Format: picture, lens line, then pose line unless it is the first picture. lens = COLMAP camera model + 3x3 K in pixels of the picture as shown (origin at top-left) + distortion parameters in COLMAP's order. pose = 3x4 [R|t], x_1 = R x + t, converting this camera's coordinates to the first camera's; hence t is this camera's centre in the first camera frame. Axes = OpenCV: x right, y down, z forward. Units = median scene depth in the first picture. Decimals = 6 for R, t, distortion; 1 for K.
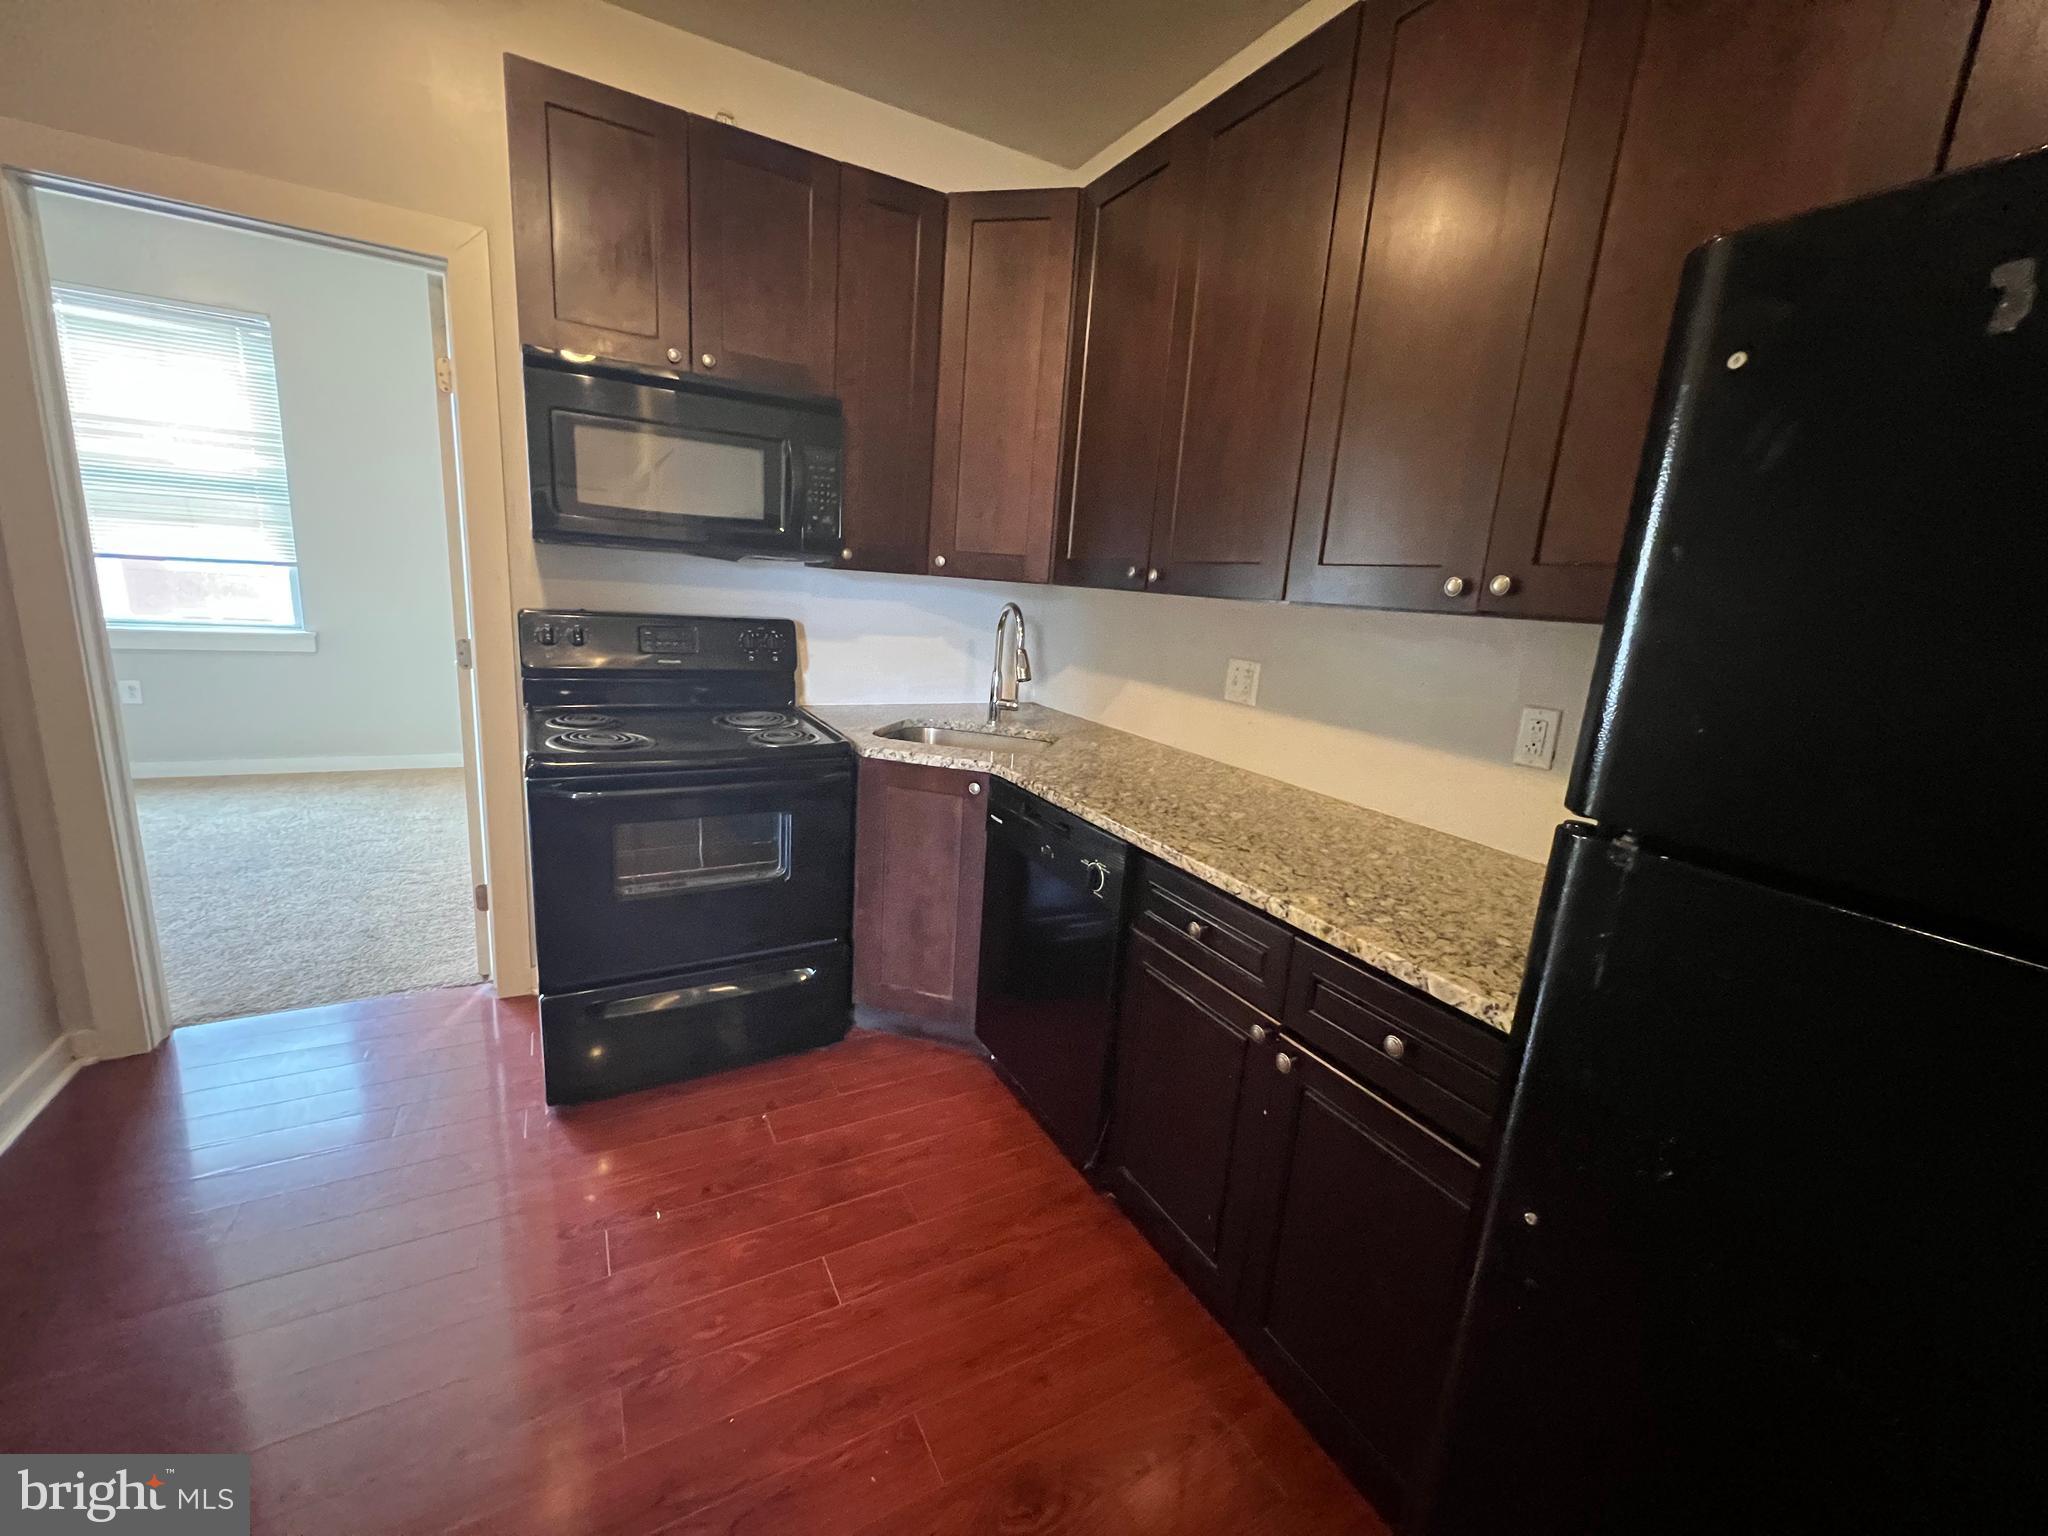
lens RADIAL K [[820.8, 0, 1024.0], [0, 820.8, 768.0], [0, 0, 1]] dist [-0.000445, 0.000370]
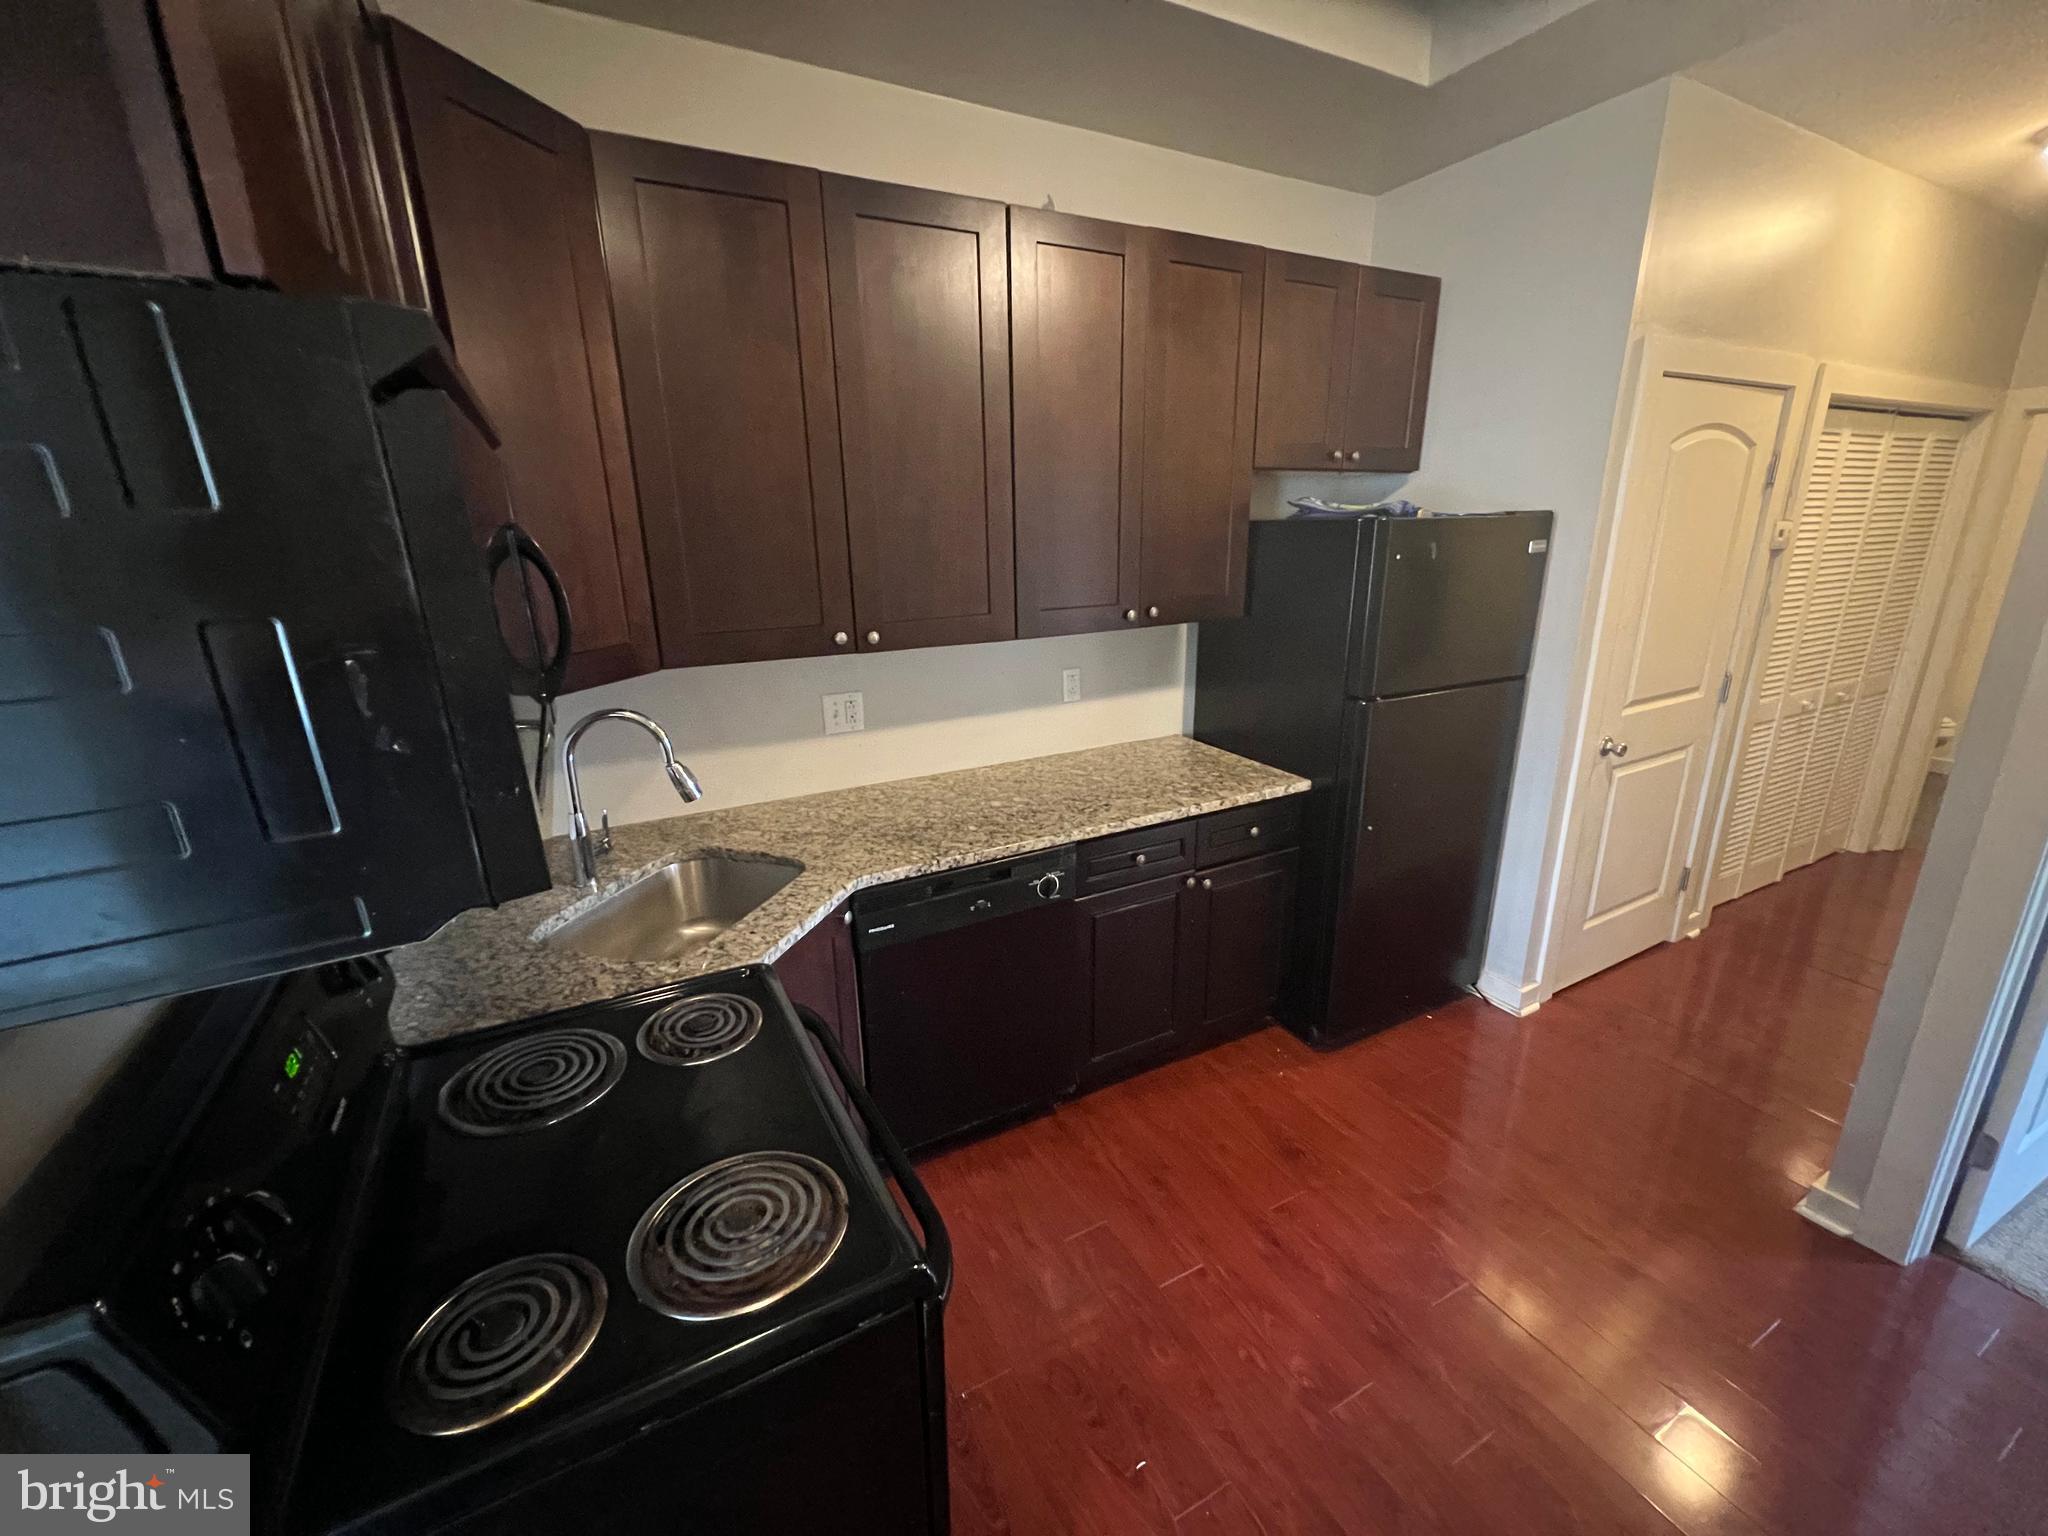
lens RADIAL K [[819.5, 0, 1024.0], [0, 819.5, 768.0], [0, 0, 1]] dist [-0.000661, 0.000463]
pose [[0.025086, -0.354484, 0.934725, -1.003115], [0.237548, 0.910352, 0.338866, -0.455304], [-0.971052, 0.213542, 0.107044, 0.870420]]
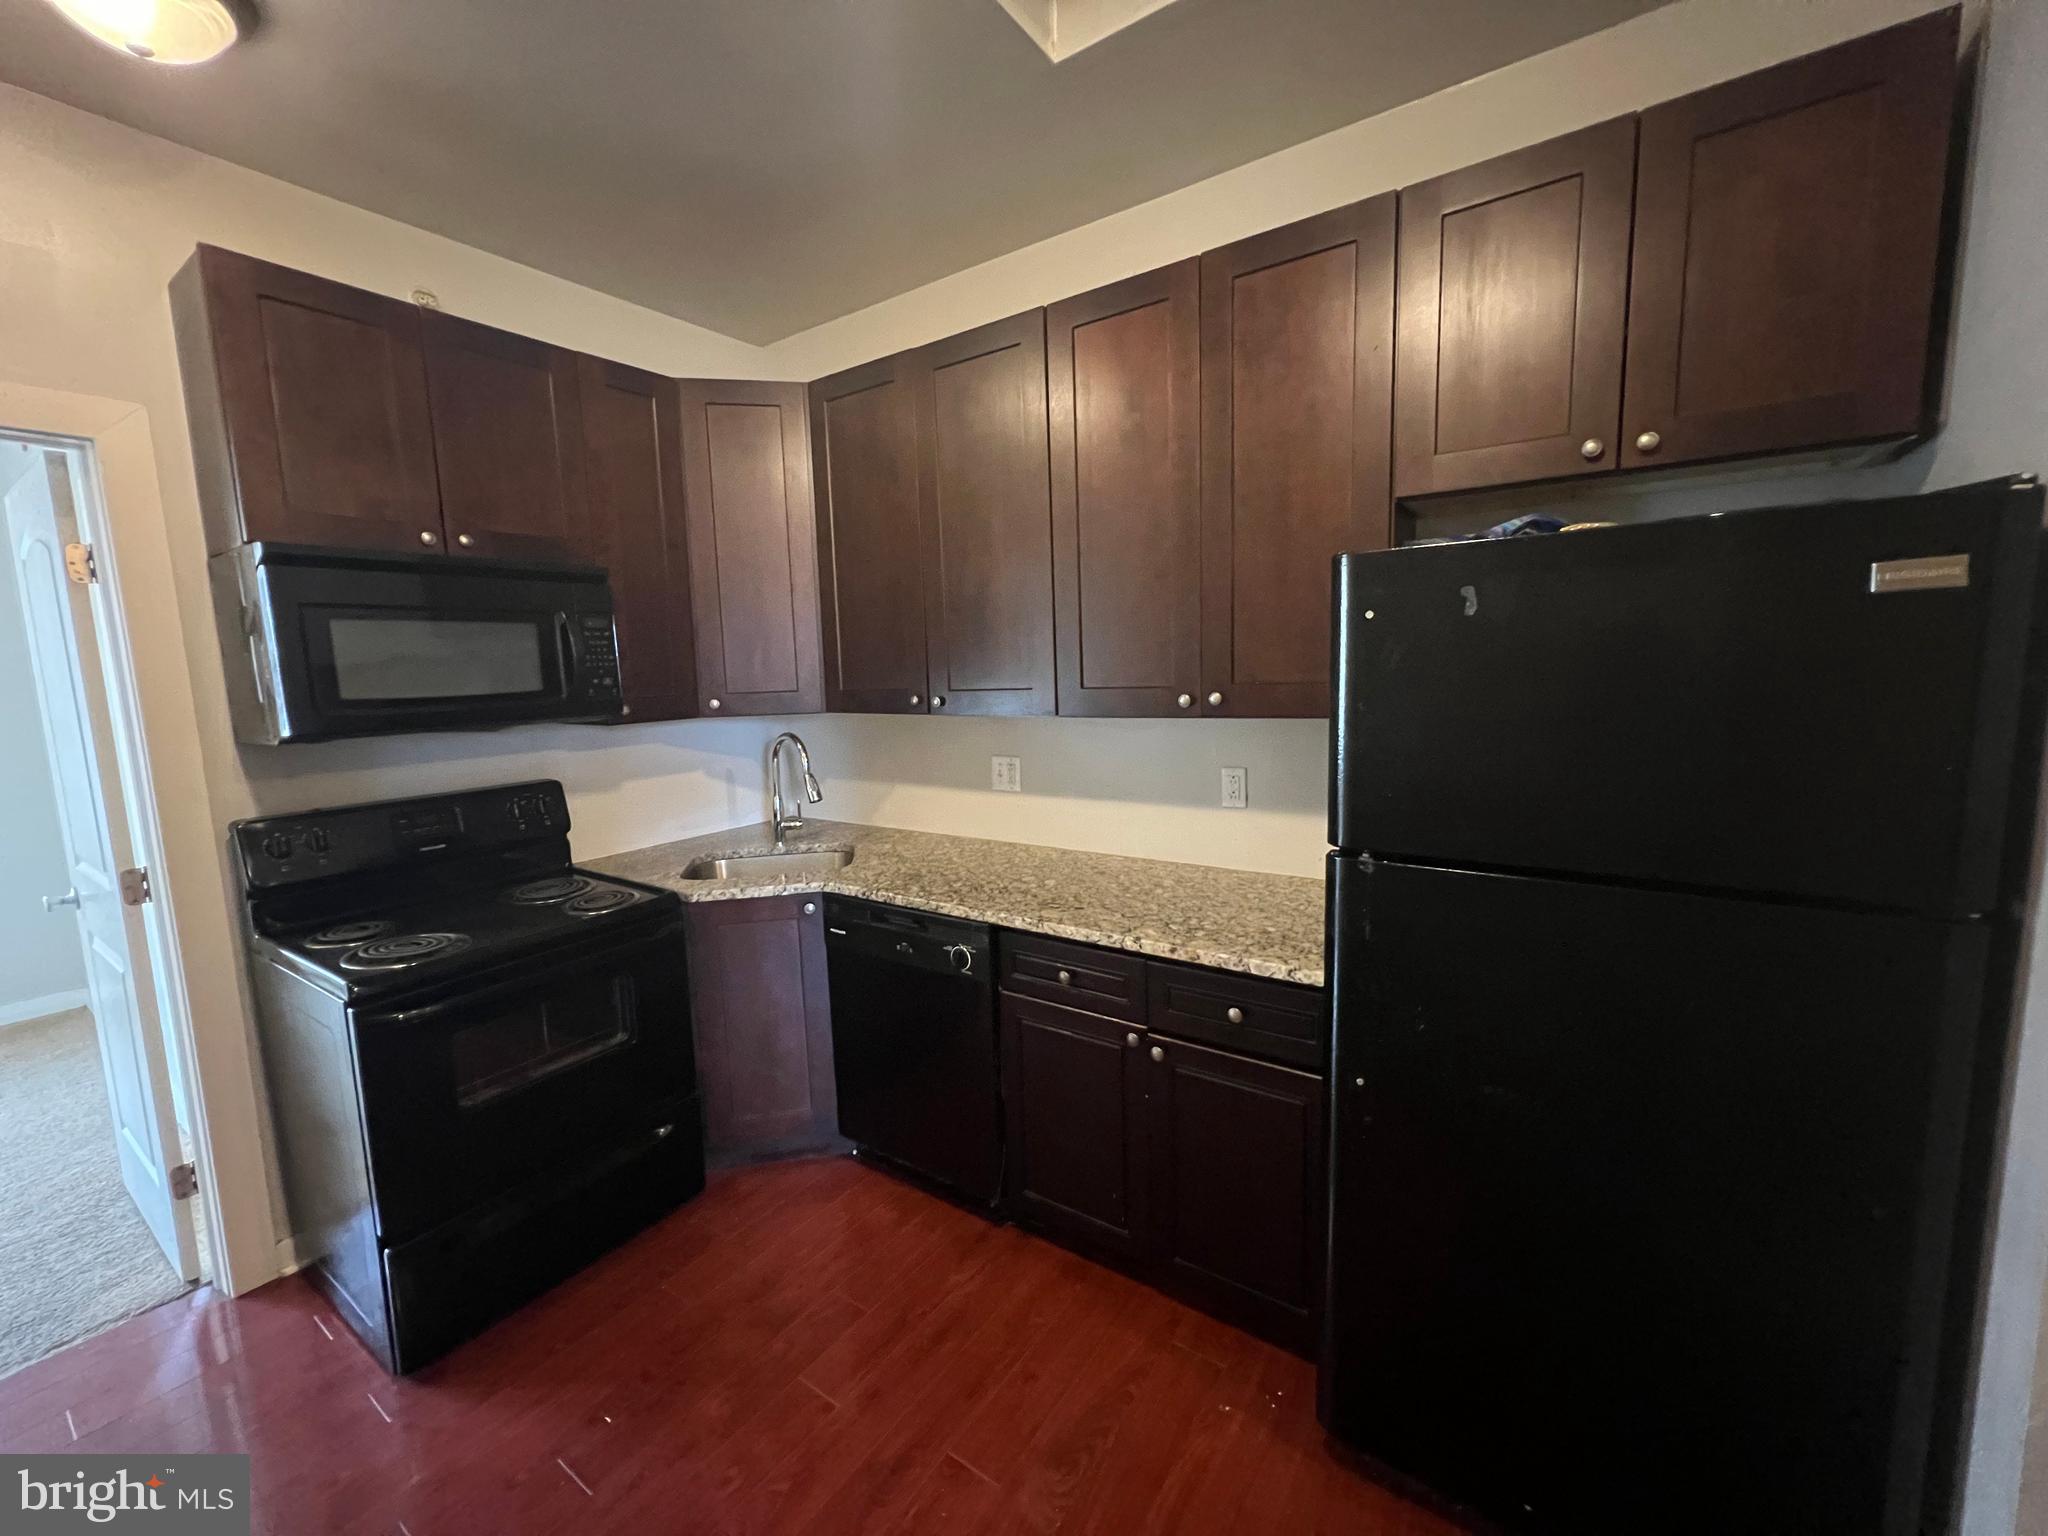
lens RADIAL K [[817.5, 0, 1024.0], [0, 817.5, 768.0], [0, 0, 1]] dist [-0.001517, -0.000054]
pose [[0.892565, -0.154137, 0.423756, -0.298344], [0.189018, 0.981106, -0.041264, -0.075010], [-0.409390, 0.116928, 0.904836, -0.159946]]
